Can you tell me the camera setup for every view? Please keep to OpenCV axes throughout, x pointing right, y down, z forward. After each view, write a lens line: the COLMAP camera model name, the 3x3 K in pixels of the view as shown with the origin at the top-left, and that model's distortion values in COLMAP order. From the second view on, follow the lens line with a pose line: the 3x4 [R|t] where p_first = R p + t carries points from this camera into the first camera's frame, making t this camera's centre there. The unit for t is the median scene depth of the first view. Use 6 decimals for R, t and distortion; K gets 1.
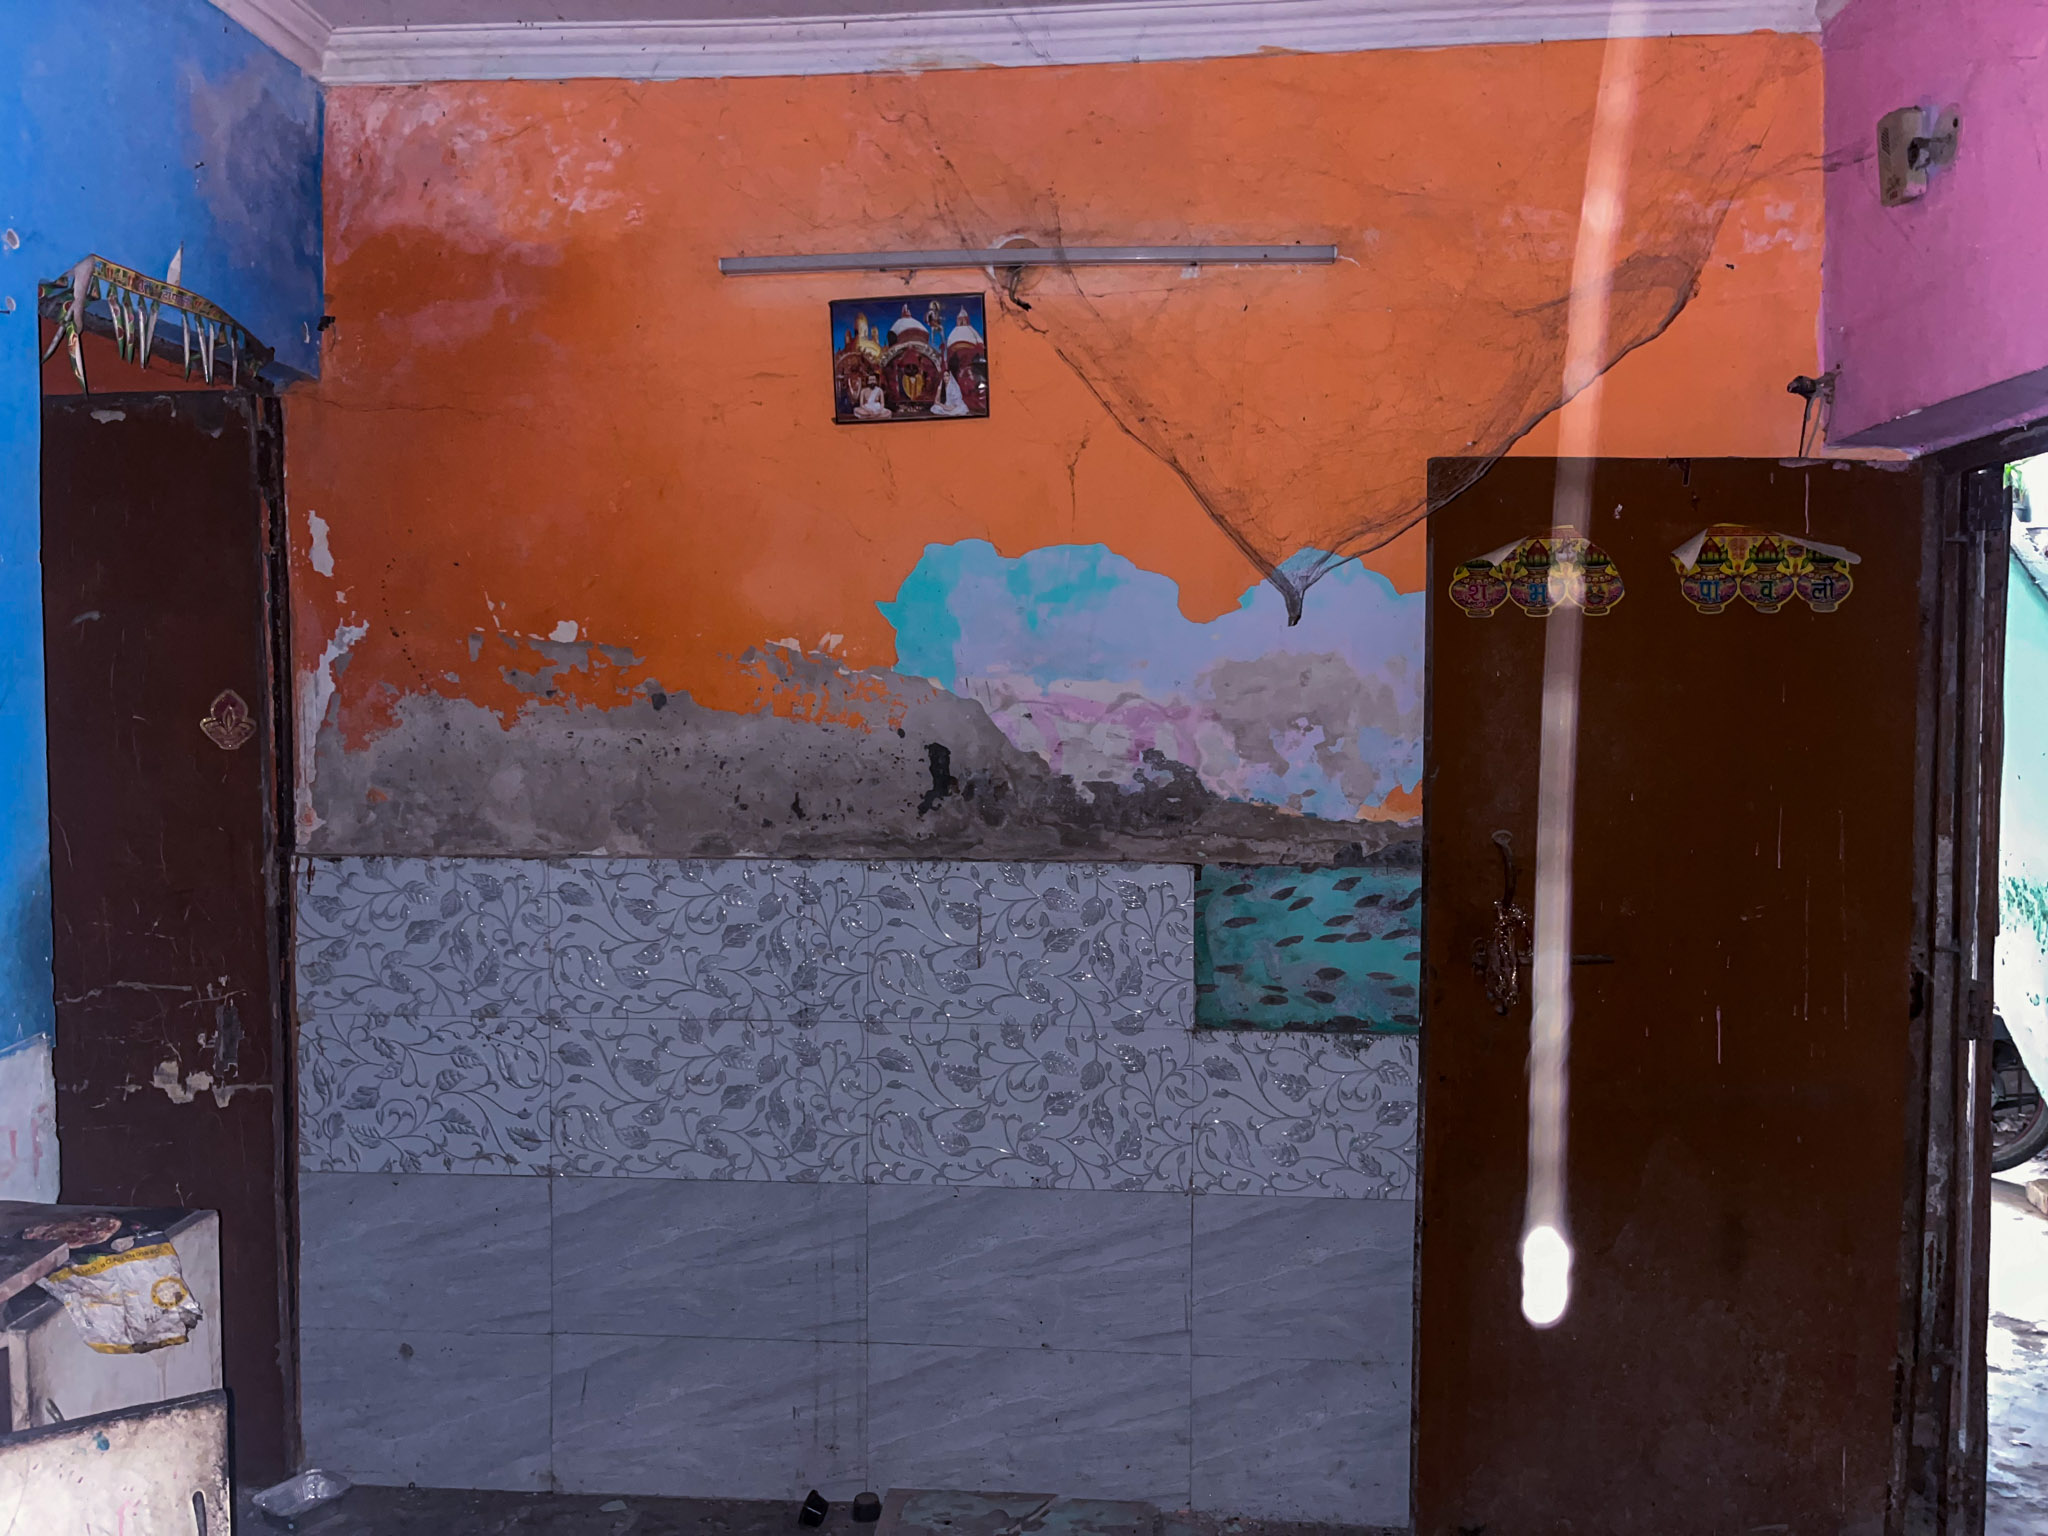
lens RADIAL K [[1540.9, 0, 1024.2], [0, 1540.9, 762.6], [0, 0, 1]] dist [0.006654, -0.000020]
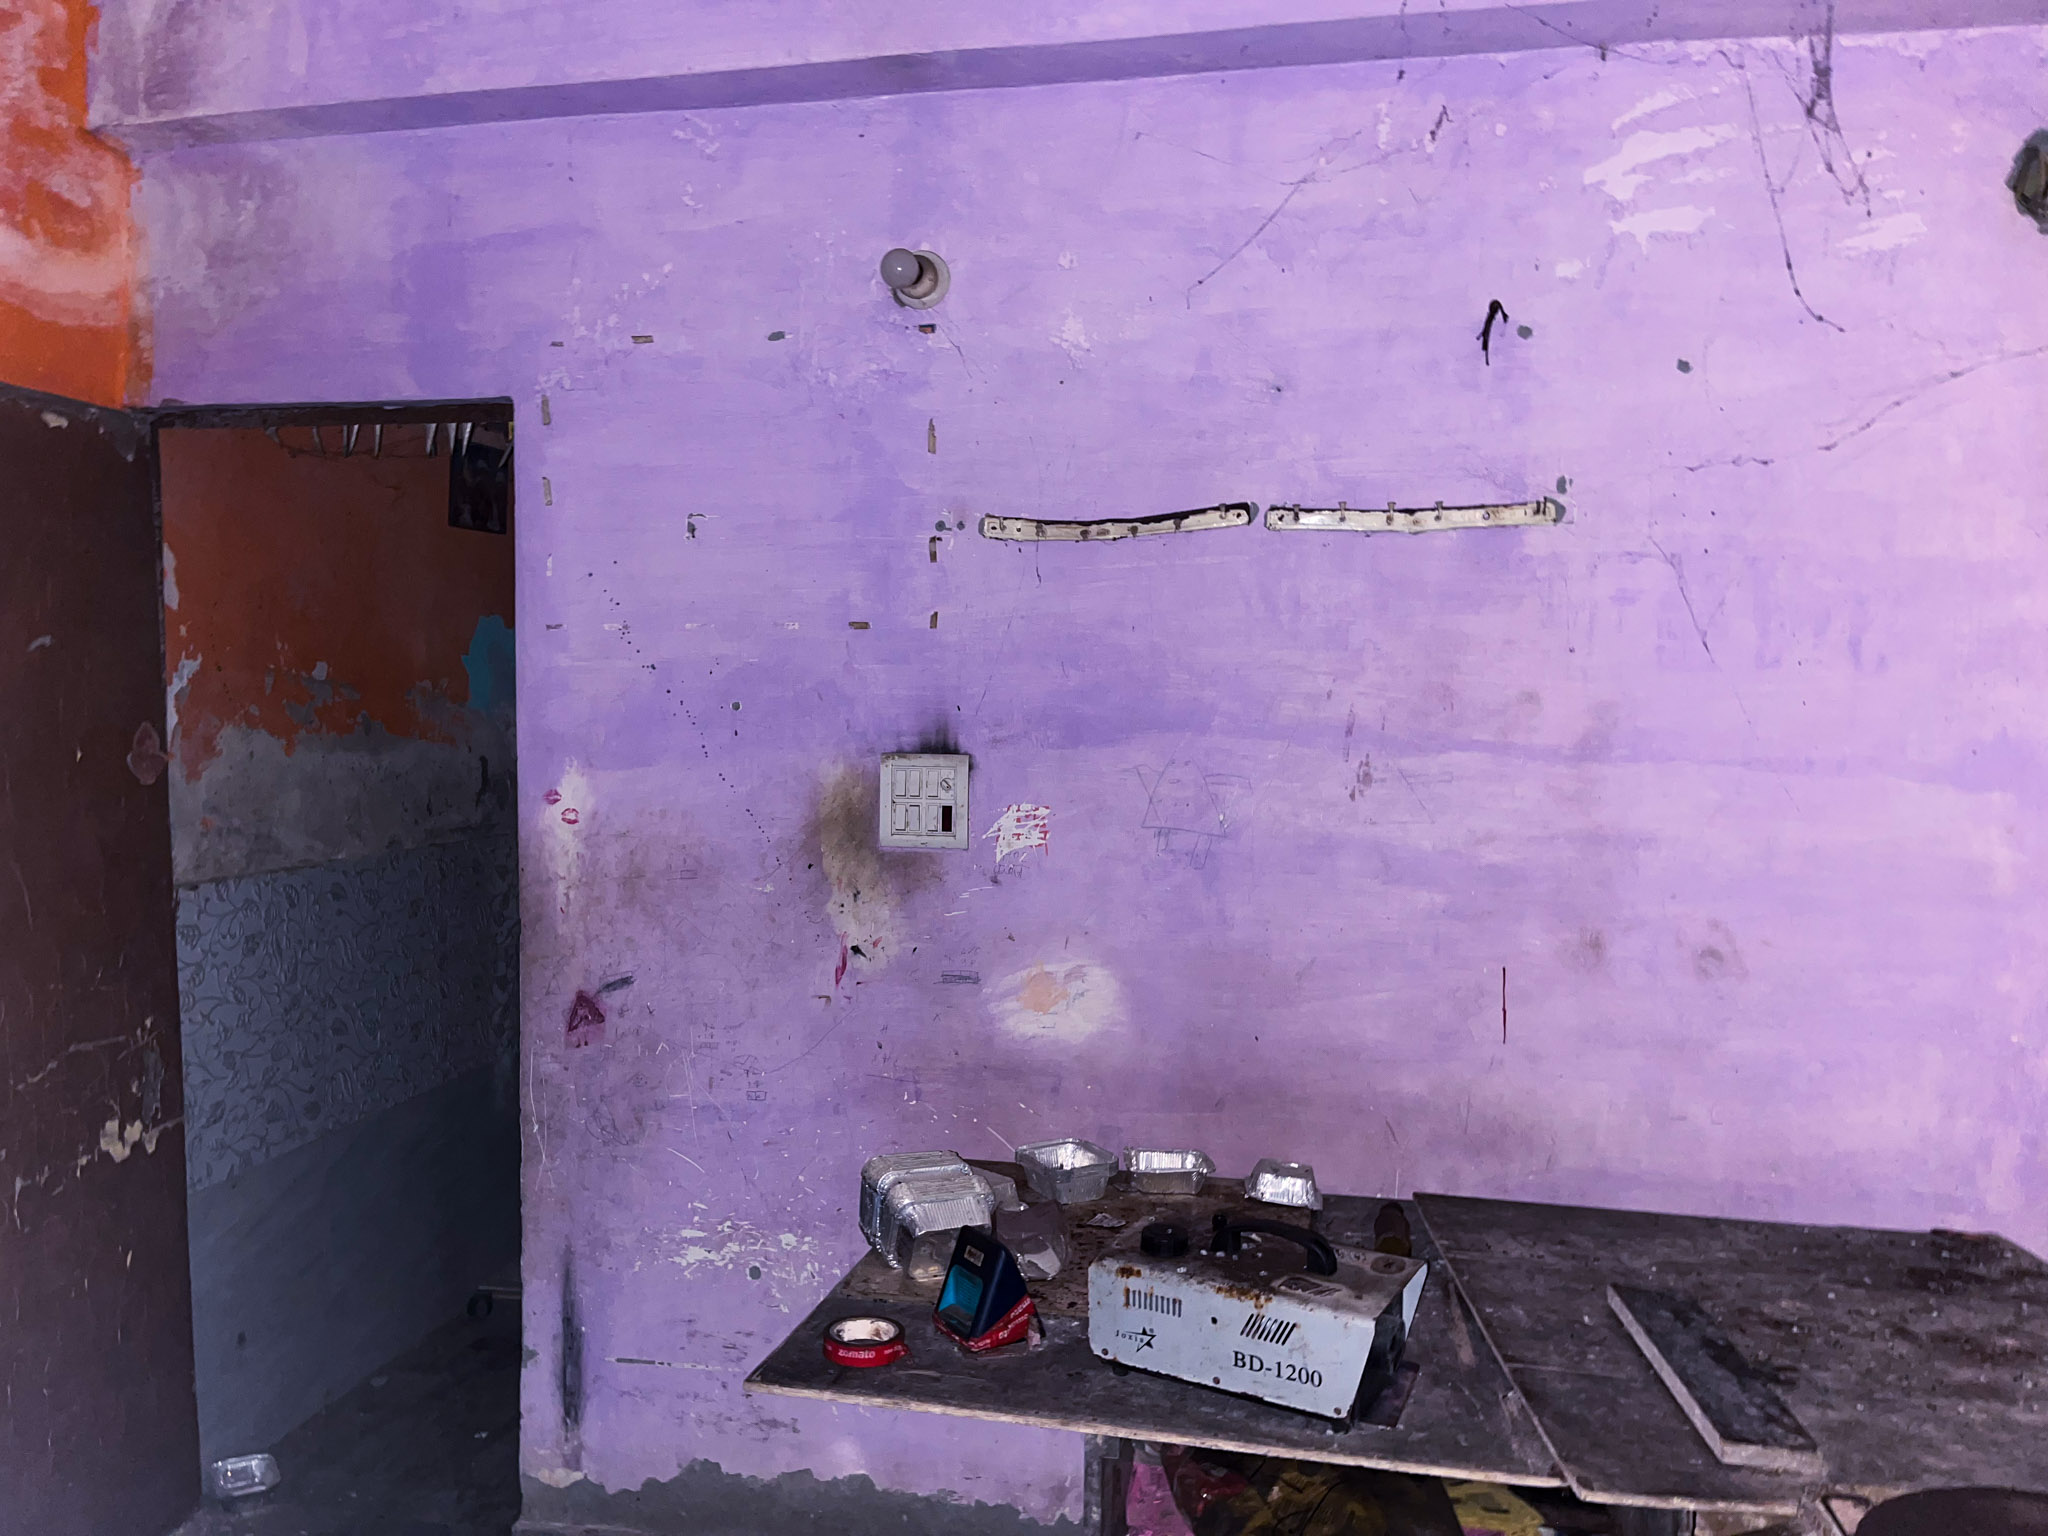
lens RADIAL K [[1540.9, 0, 1022.8], [0, 1540.9, 773.4], [0, 0, 1]] dist [0.006654, -0.000020]
pose [[0.112030, -0.041345, 0.992844, -1.412834], [0.031407, 0.998782, 0.038048, -0.034878], [-0.993208, 0.026920, 0.113192, 0.338573]]
